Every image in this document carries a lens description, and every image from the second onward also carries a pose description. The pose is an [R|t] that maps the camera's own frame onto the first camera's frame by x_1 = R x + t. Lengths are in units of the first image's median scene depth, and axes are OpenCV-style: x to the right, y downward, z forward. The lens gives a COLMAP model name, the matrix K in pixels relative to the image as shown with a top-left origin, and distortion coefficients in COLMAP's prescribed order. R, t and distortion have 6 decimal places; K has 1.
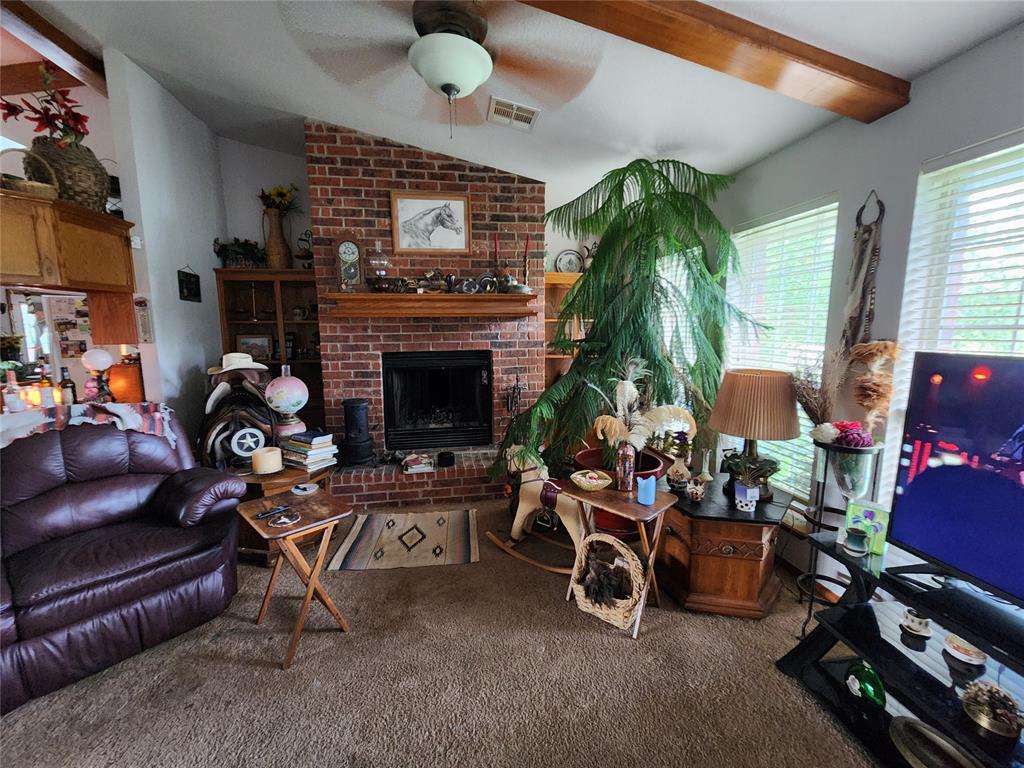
lens RADIAL K [[415.2, 0, 512.0], [0, 415.2, 384.0], [0, 0, 1]] dist [0.002344, 0.000553]
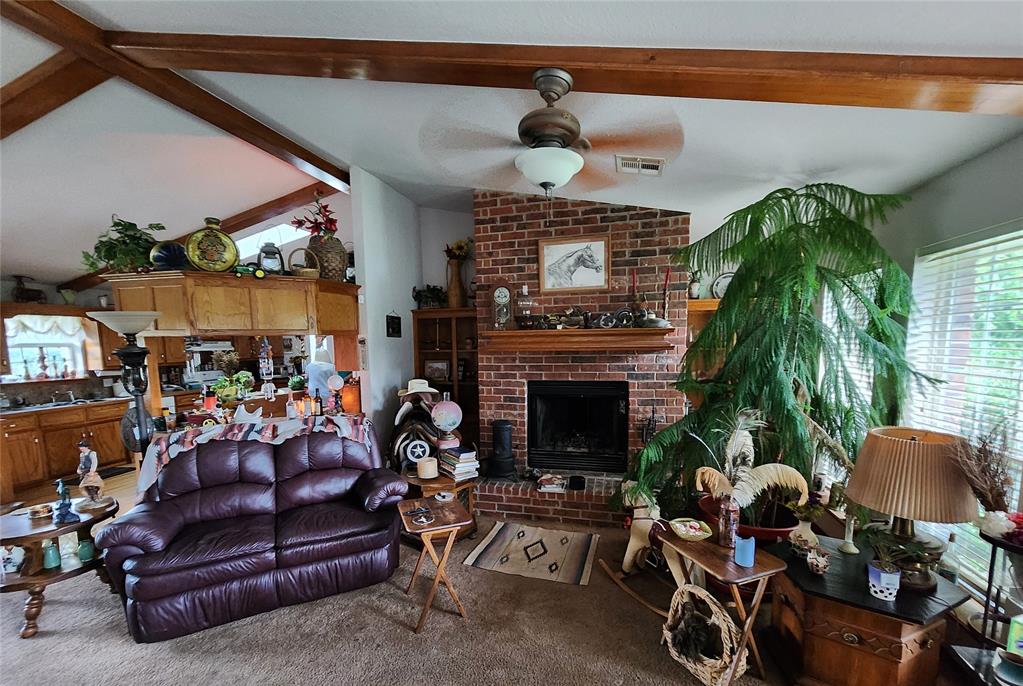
lens RADIAL K [[413.1, 0, 513.9], [0, 413.1, 388.1], [0, 0, 1]] dist [-0.000429, 0.000319]
pose [[0.916082, 0.040455, -0.398945, 0.138205], [-0.048741, 0.998755, -0.010644, -0.055601], [0.398018, 0.029196, 0.916913, -0.060735]]
